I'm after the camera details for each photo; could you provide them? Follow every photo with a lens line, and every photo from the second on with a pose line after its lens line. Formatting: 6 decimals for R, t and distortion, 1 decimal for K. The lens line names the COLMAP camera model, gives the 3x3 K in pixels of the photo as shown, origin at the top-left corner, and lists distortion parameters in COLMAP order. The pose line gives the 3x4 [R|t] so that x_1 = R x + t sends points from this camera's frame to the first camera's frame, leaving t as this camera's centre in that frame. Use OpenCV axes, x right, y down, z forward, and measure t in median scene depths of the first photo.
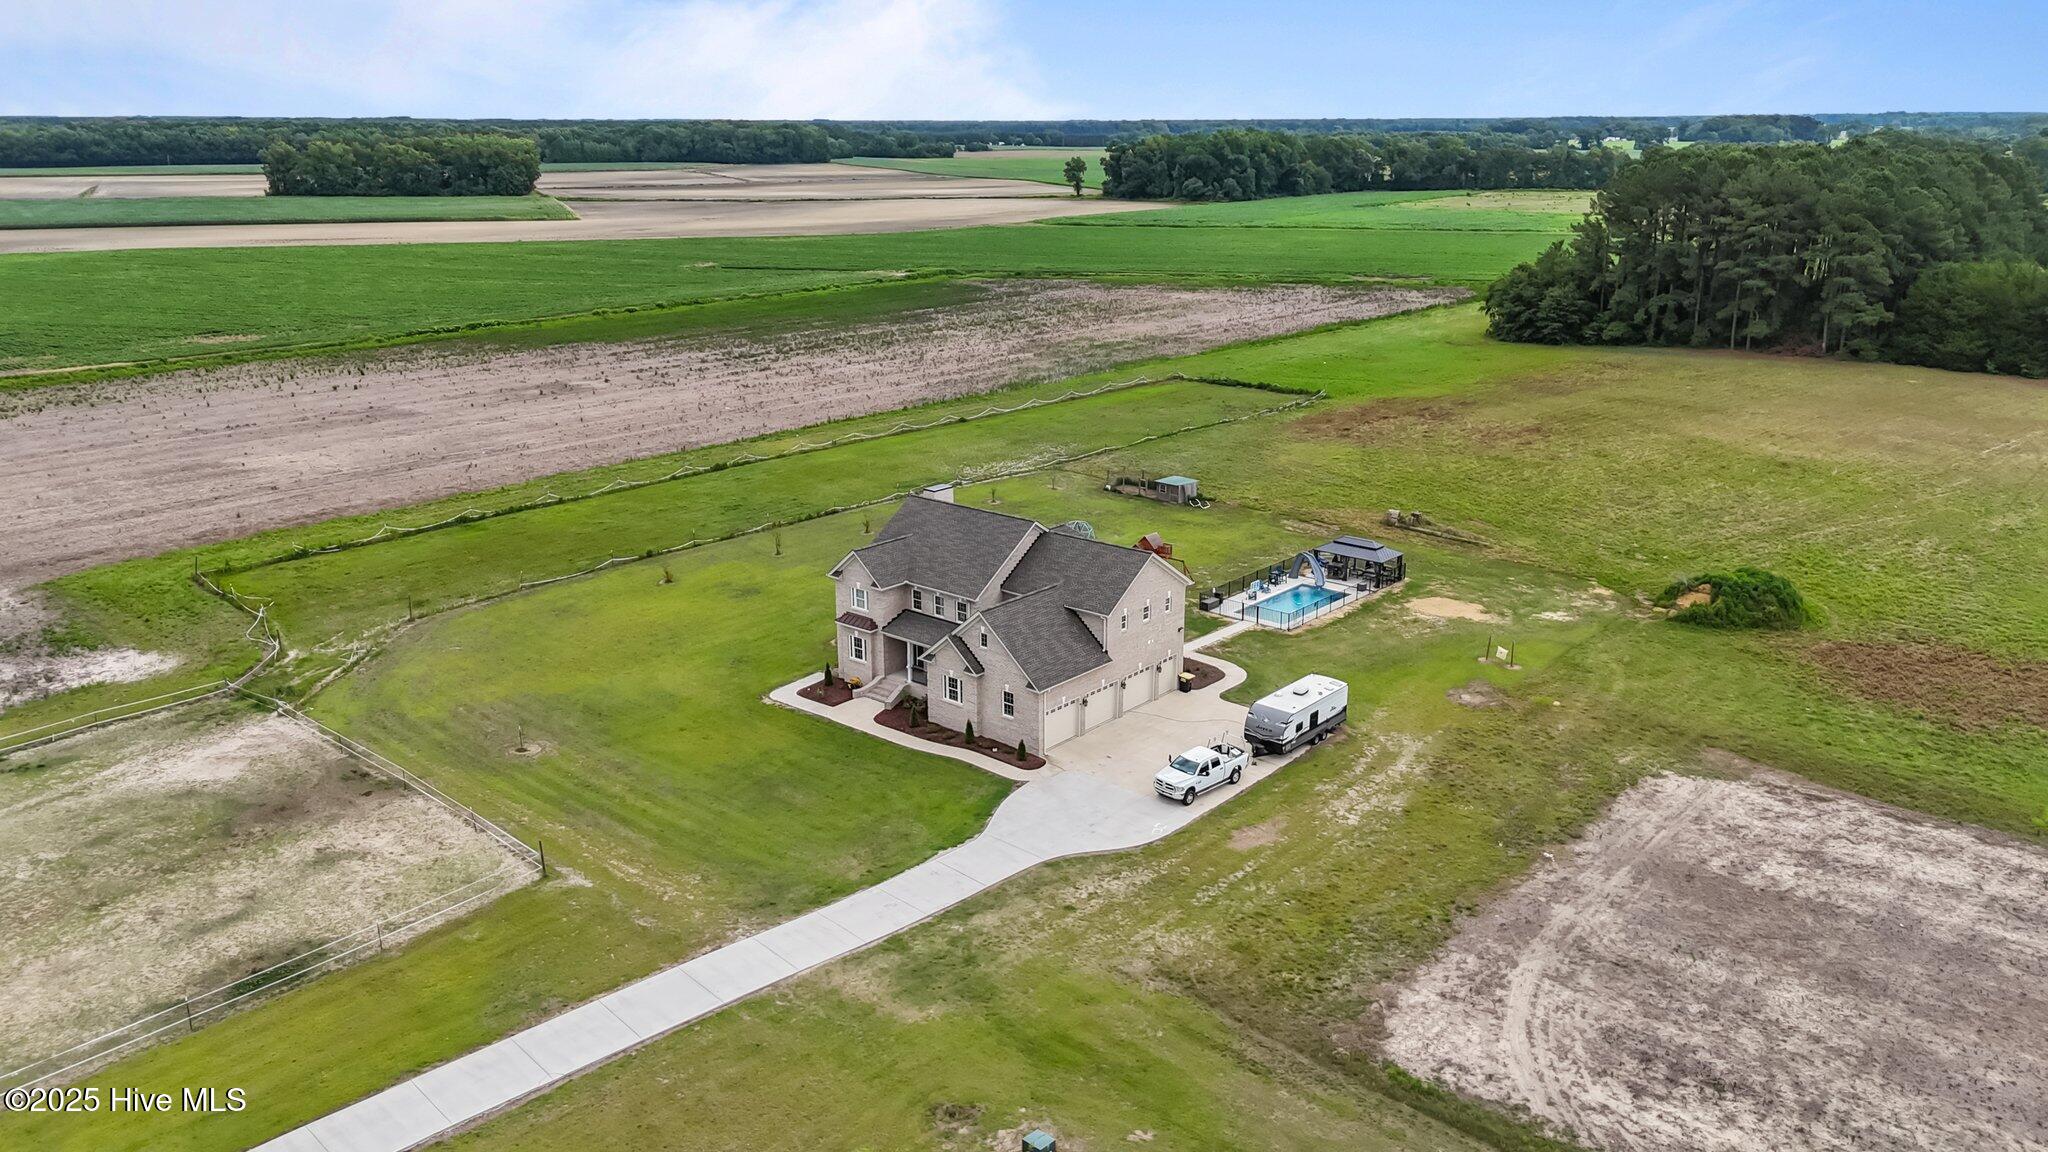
lens RADIAL K [[1507.5, 0, 1025.7], [0, 1507.5, 578.1], [0, 0, 1]] dist [0.077349, -0.073740]
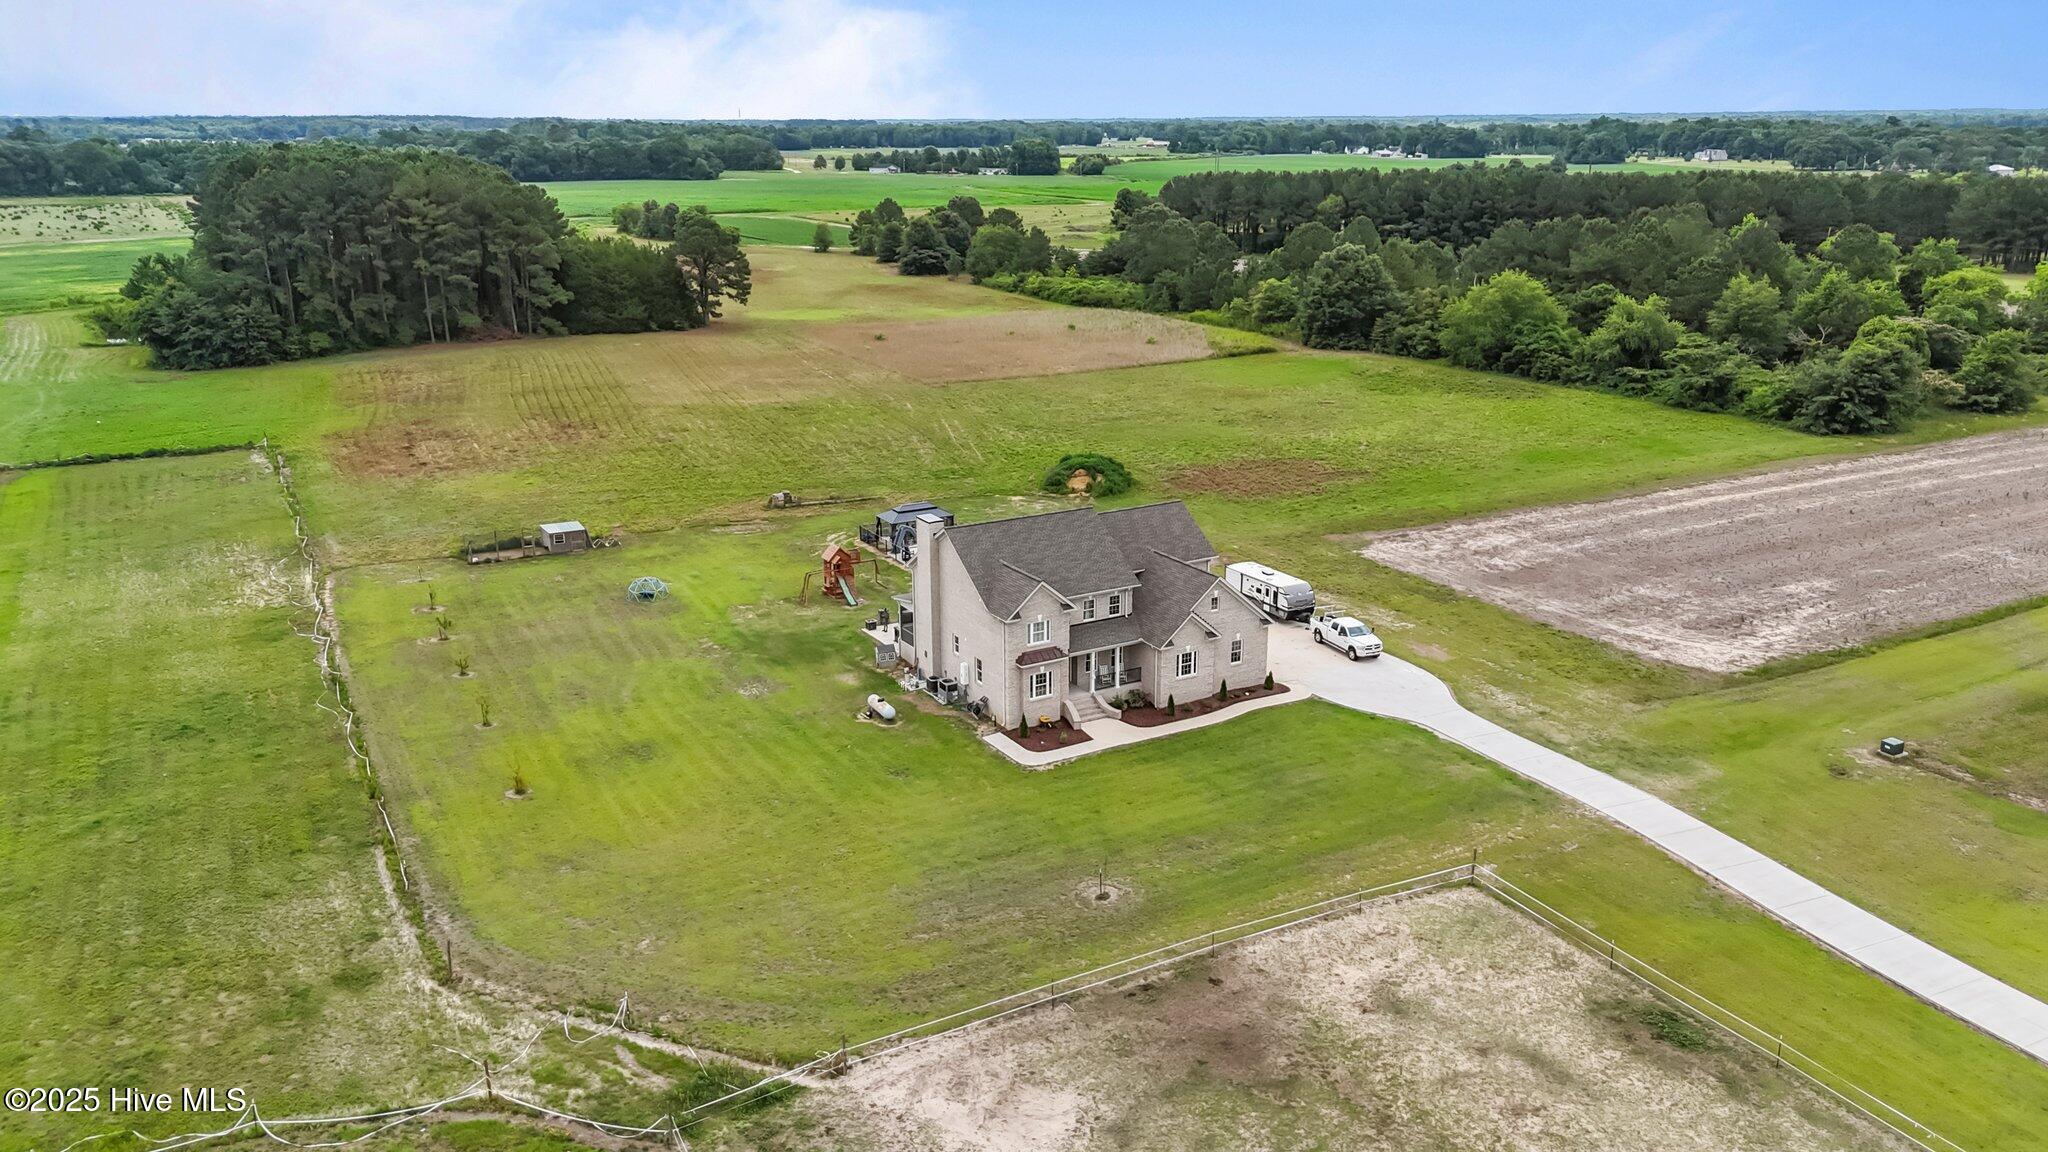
lens RADIAL K [[1507.5, 0, 1025.7], [0, 1507.5, 578.1], [0, 0, 1]] dist [0.077349, -0.073740]
pose [[0.336500, -0.272255, 0.901468, -1.099348], [0.274612, 0.944056, 0.182609, -0.221852], [-0.900753, 0.186106, 0.392440, 0.734768]]
